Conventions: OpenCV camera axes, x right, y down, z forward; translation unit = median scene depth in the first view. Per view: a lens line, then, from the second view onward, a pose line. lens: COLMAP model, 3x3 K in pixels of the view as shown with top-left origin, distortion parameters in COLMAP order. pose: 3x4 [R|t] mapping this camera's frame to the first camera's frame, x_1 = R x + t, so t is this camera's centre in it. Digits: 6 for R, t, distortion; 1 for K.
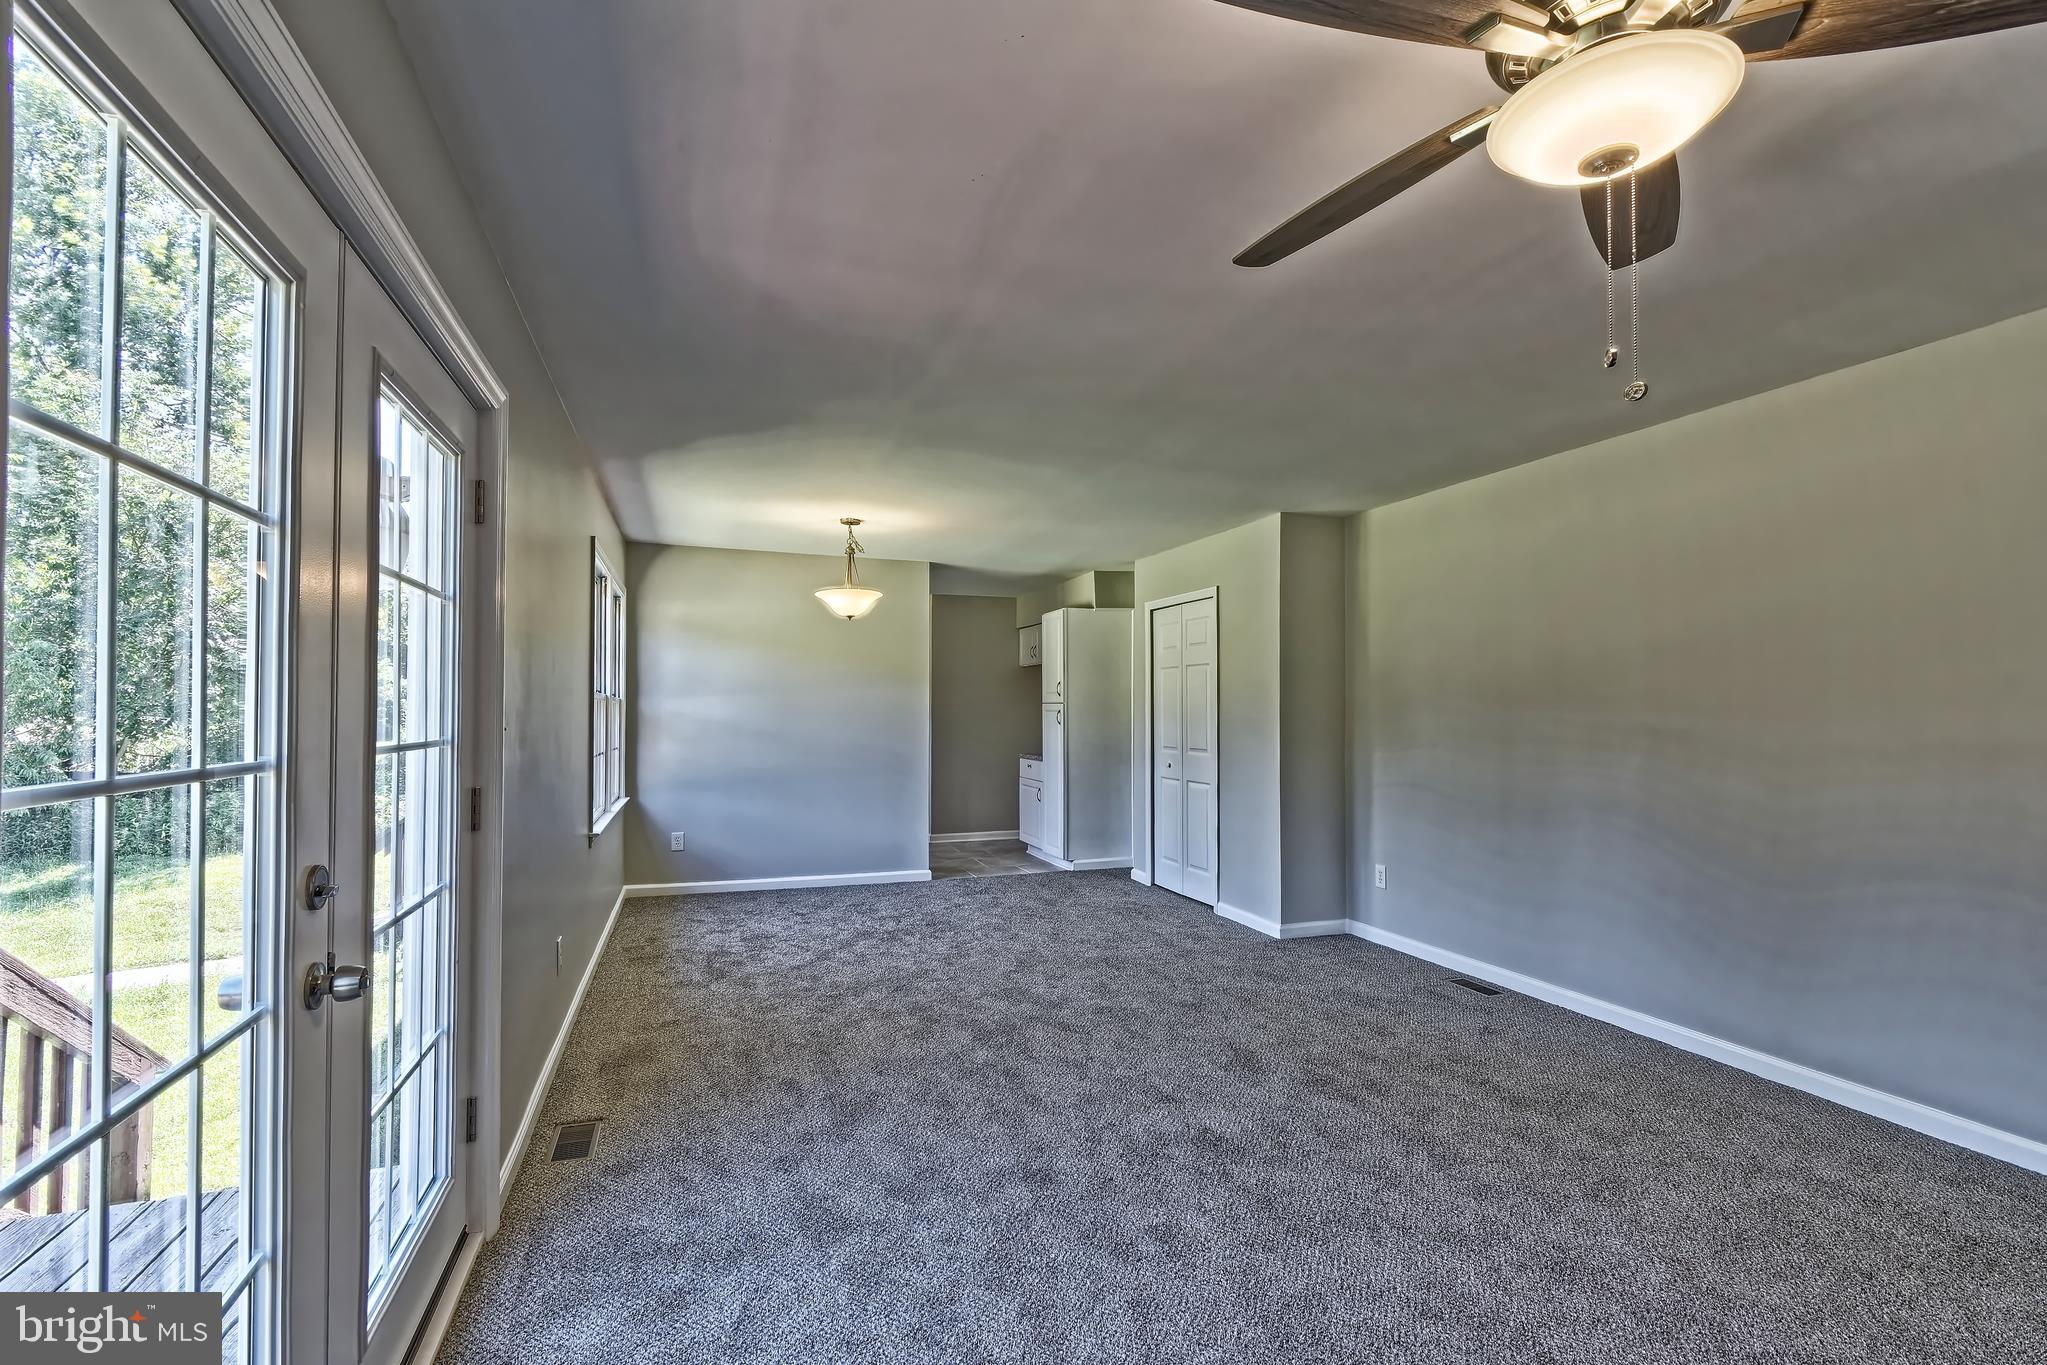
lens RADIAL K [[922.9, 0, 1013.4], [0, 922.9, 708.6], [0, 0, 1]] dist [-0.002530, -0.000037]
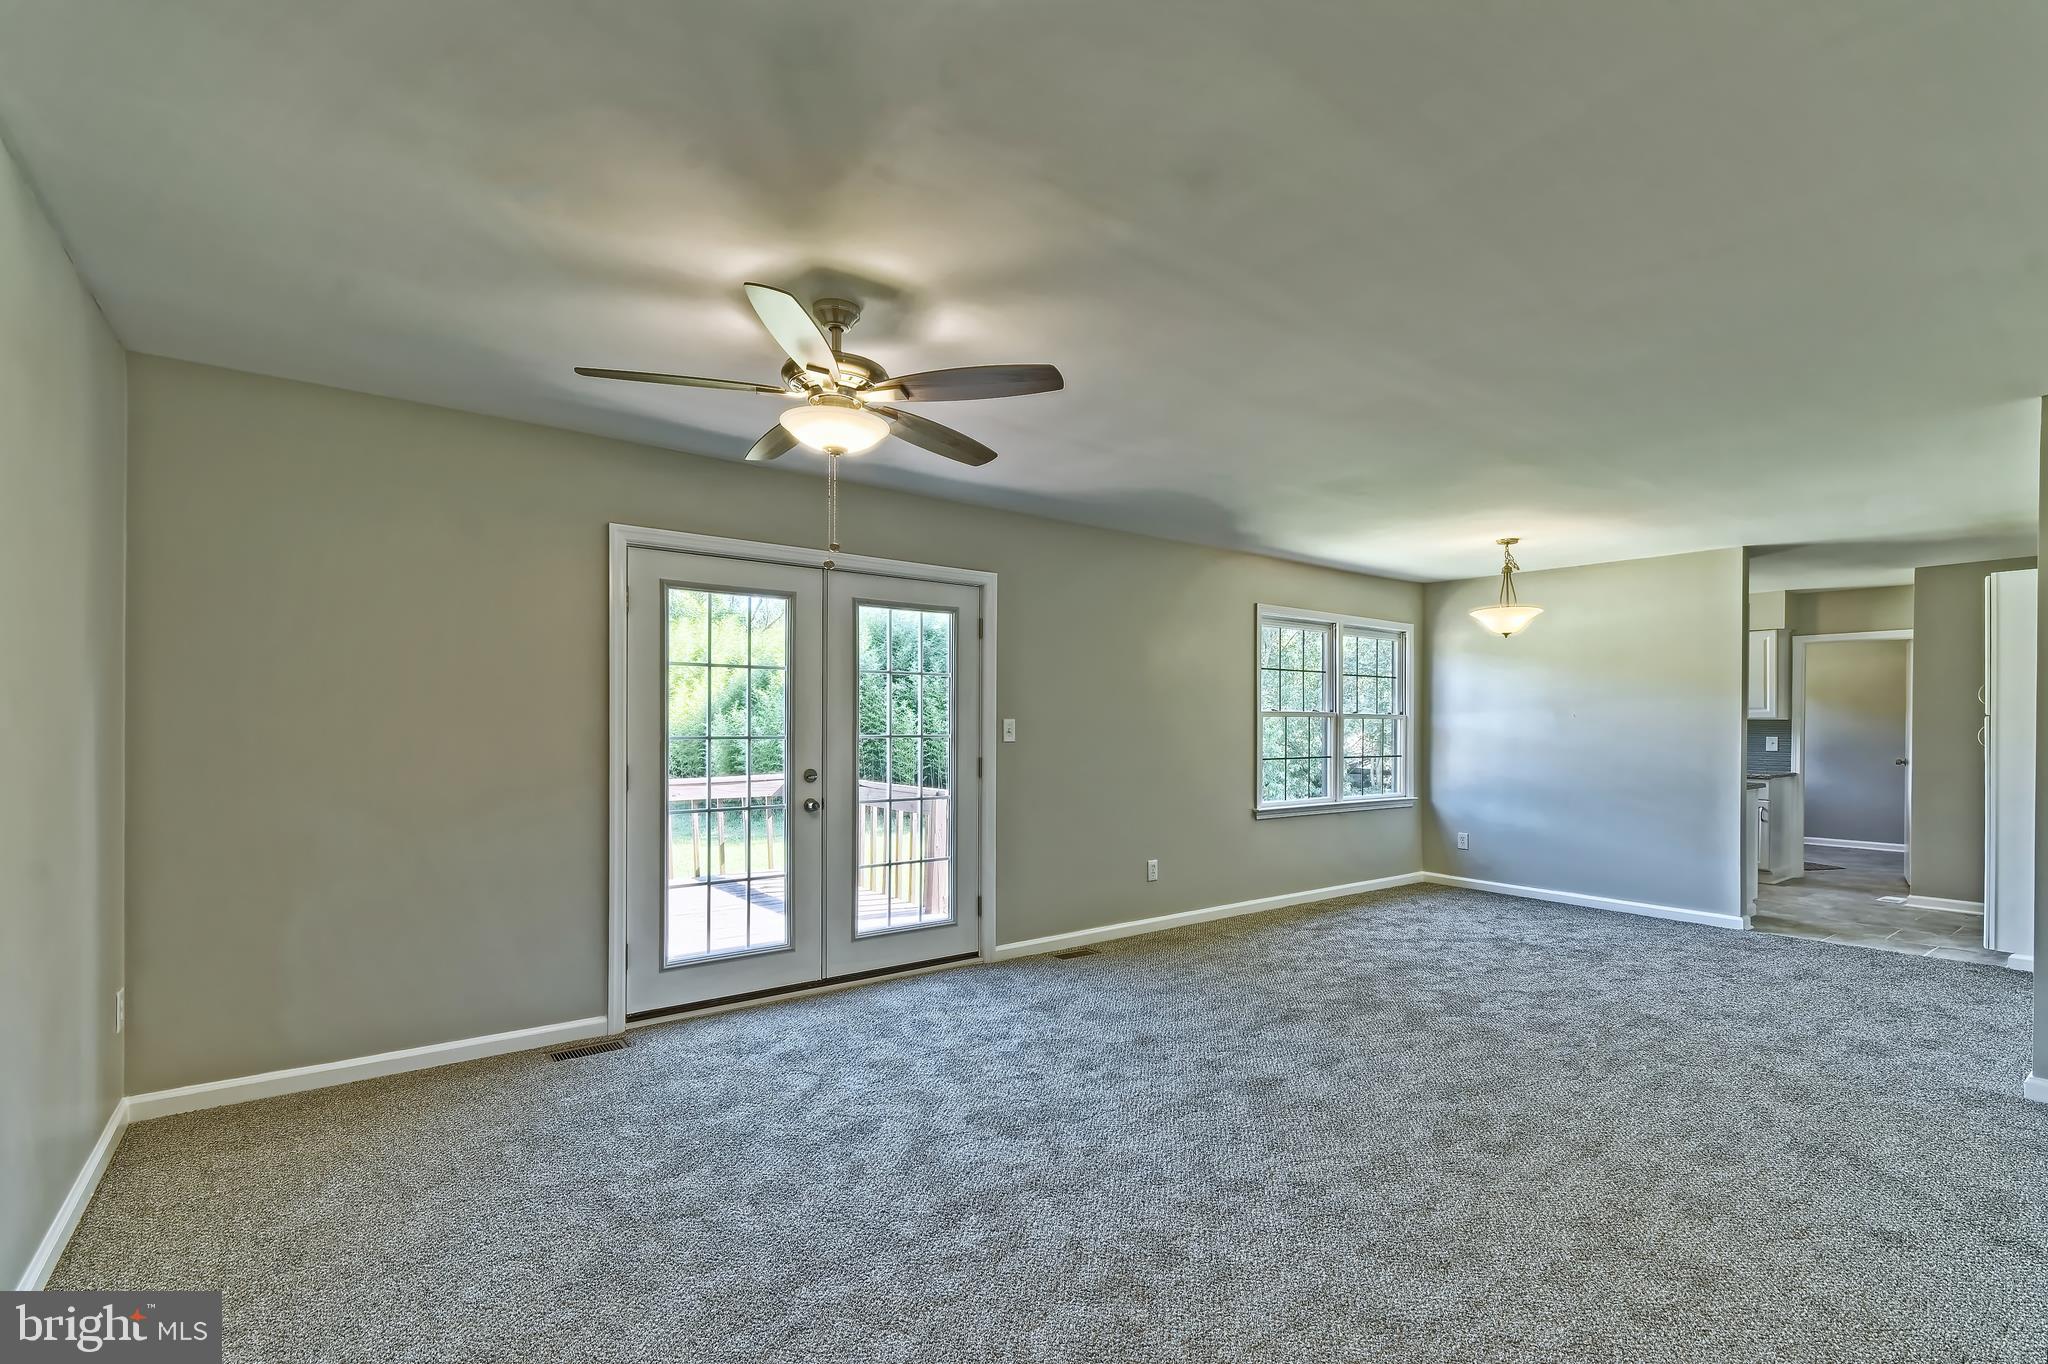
lens RADIAL K [[912.0, 0, 1038.4], [0, 912.0, 726.4], [0, 0, 1]] dist [0.000357, 0.000255]
pose [[0.314847, 0.001486, -0.949141, 0.703339], [-0.003501, 0.999994, 0.000404, 0.006379], [0.949136, 0.003196, 0.314851, 0.201398]]
